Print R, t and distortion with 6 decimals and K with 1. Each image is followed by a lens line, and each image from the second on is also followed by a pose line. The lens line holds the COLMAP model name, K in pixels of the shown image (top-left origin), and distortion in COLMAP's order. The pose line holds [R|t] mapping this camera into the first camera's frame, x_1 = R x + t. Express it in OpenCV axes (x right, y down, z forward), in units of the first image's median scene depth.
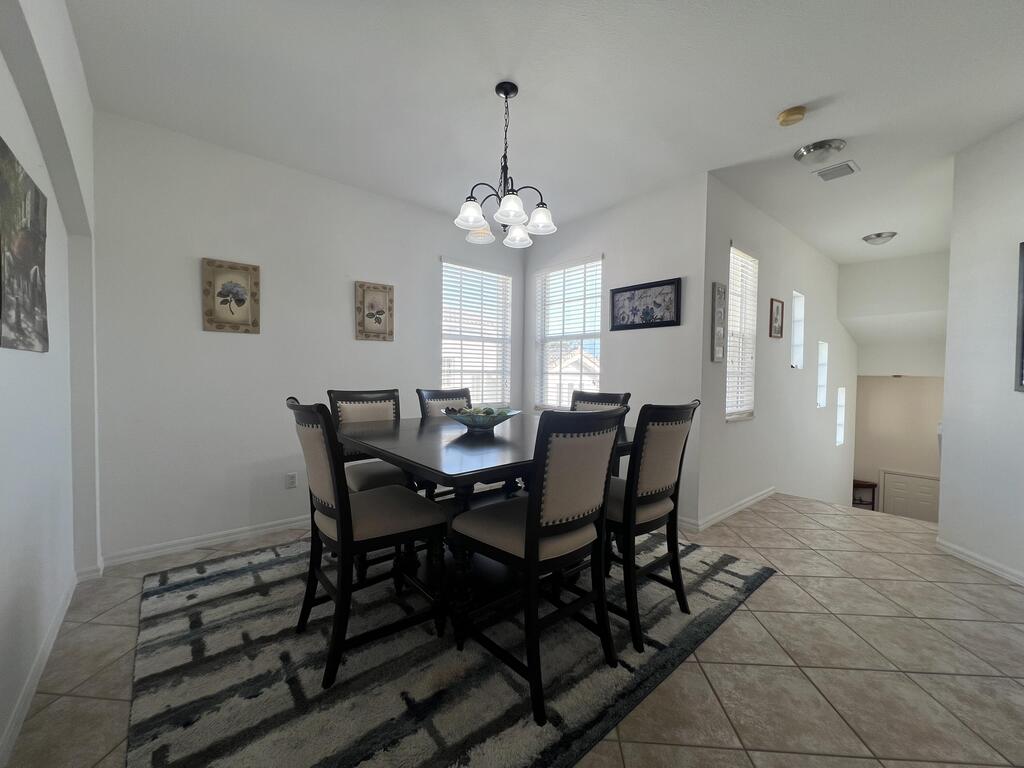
lens RADIAL K [[415.1, 0, 512.9], [0, 415.1, 384.7], [0, 0, 1]] dist [-0.001551, -0.000115]
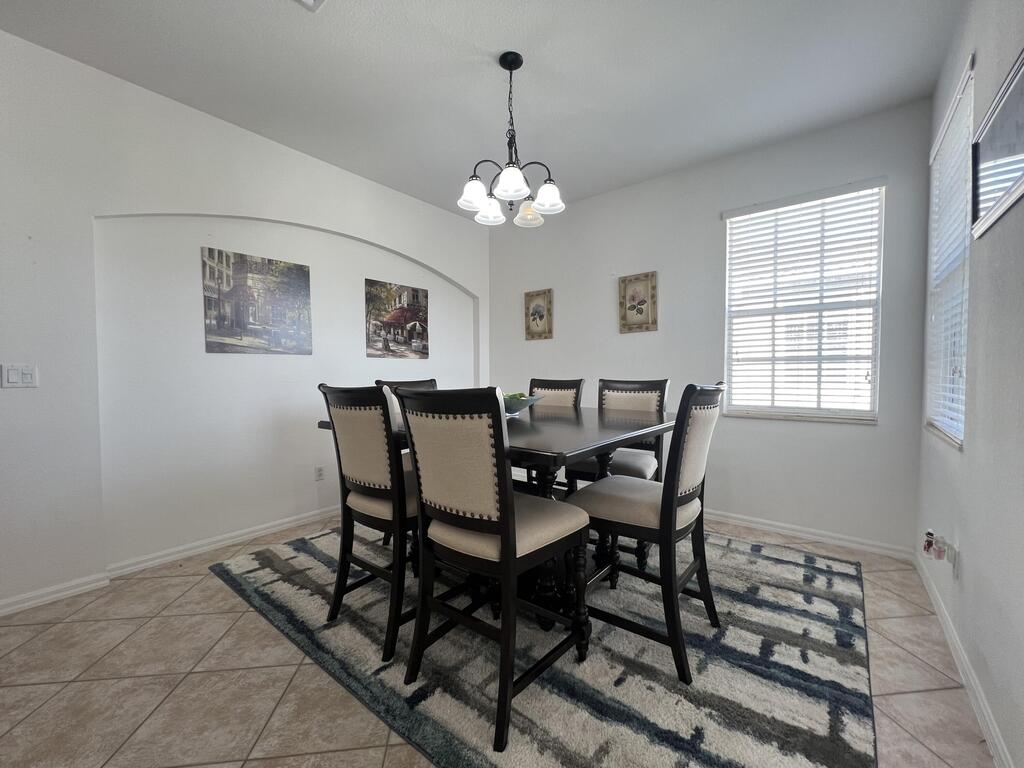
lens RADIAL K [[415.1, 0, 511.3], [0, 415.1, 385.7], [0, 0, 1]] dist [-0.001551, -0.000115]
pose [[0.173420, 0.013296, -0.984758, 0.723129], [-0.020775, 0.999736, 0.009839, 0.021740], [0.984629, 0.018752, 0.173650, 0.657299]]
